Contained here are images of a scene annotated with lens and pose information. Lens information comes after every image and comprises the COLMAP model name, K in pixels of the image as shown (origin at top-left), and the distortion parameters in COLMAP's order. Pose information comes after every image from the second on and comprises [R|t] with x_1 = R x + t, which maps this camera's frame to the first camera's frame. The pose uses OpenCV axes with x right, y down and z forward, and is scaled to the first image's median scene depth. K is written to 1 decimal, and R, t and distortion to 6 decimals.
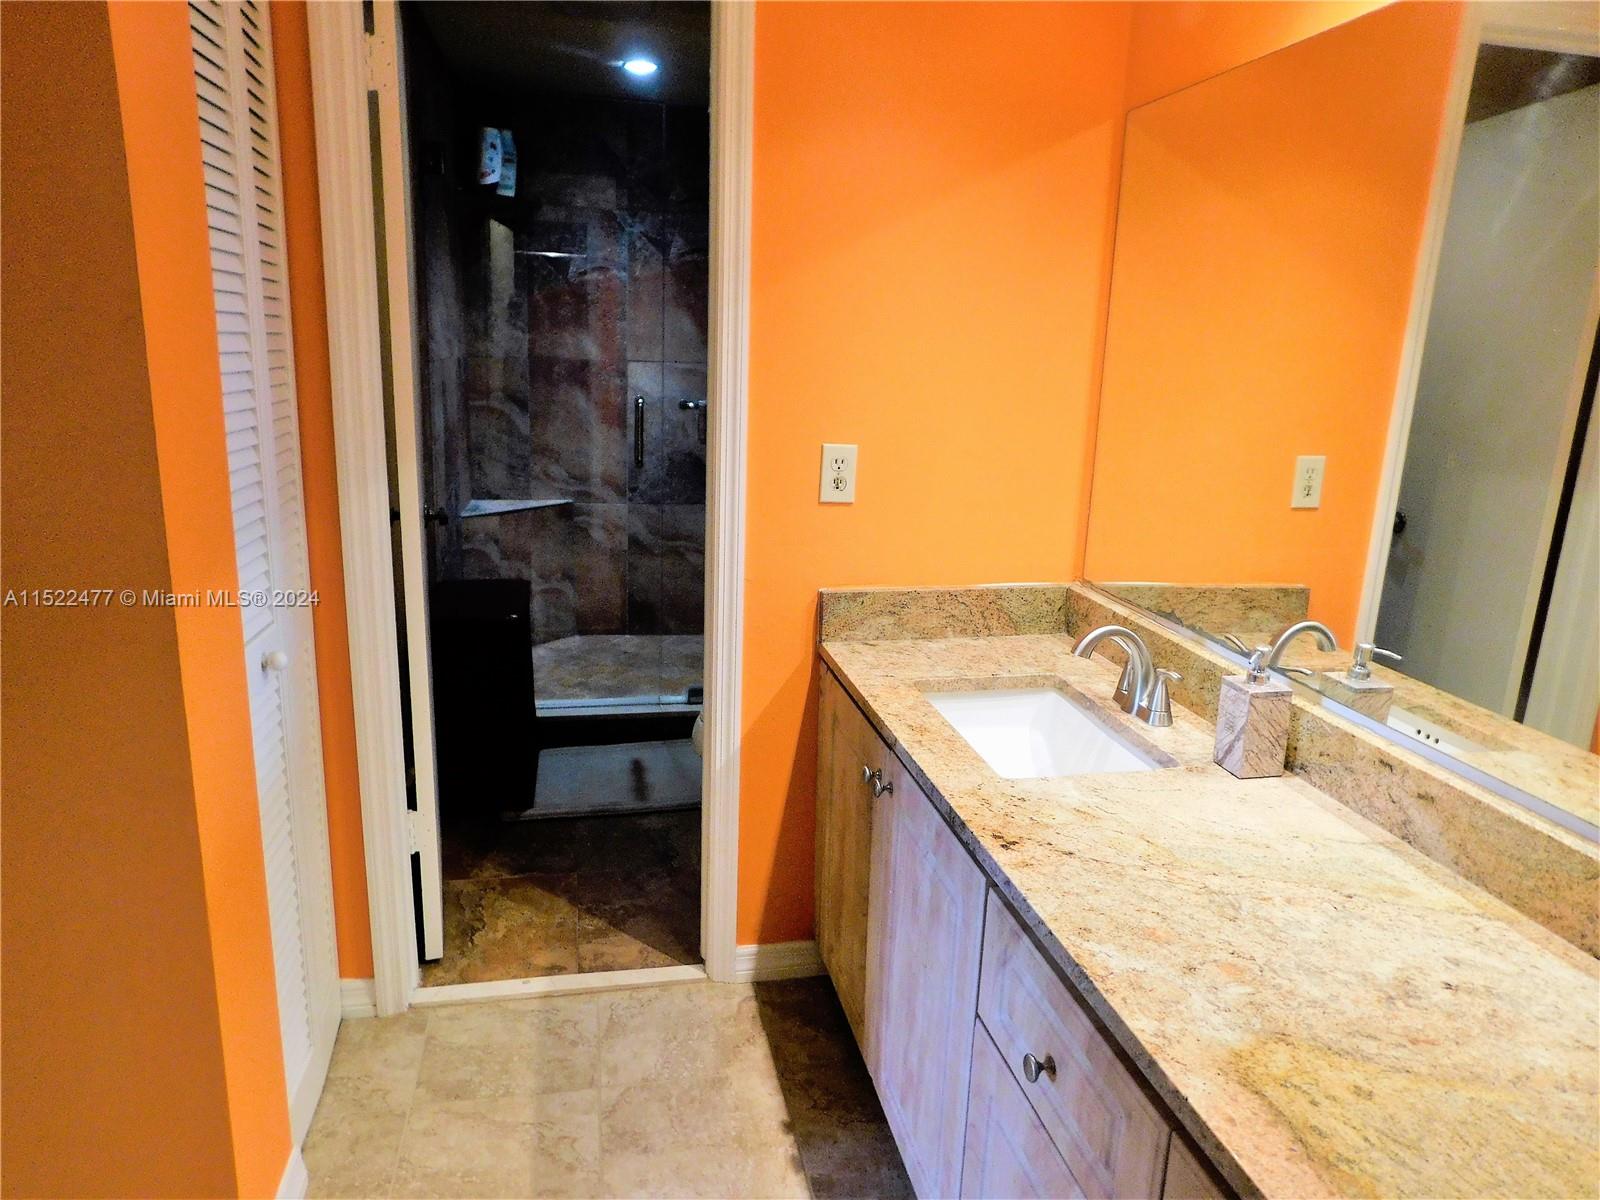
lens RADIAL K [[1050.2, 0, 803.8], [0, 1050.2, 605.0], [0, 0, 1]] dist [-0.062570, 0.041191]
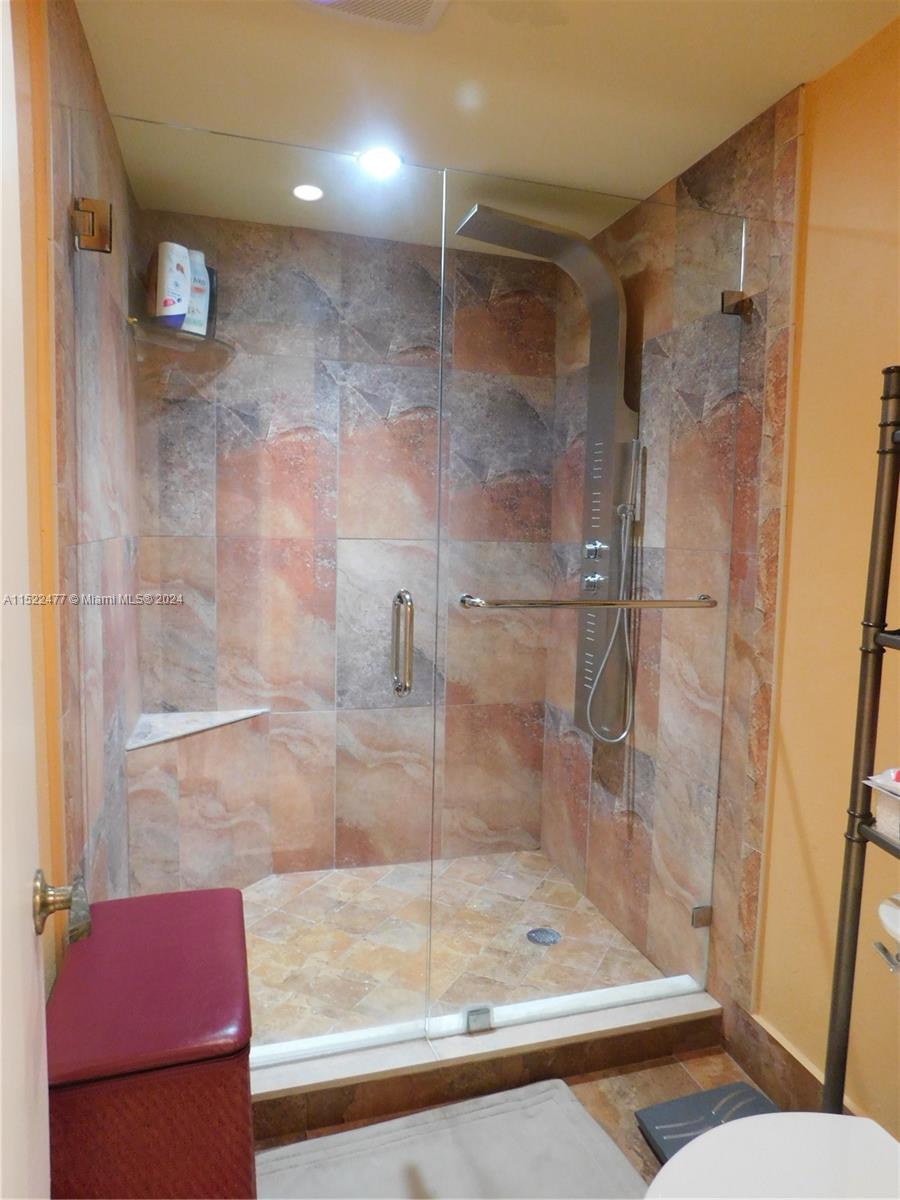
lens RADIAL K [[787.6, 0, 446.8], [0, 787.6, 600.0], [0, 0, 1]] dist [-0.062570, 0.041191]
pose [[0.997239, -0.021499, 0.071075, -0.128926], [0.031683, 0.988861, -0.145432, -0.093373], [-0.067157, 0.147282, 0.986812, 0.392798]]
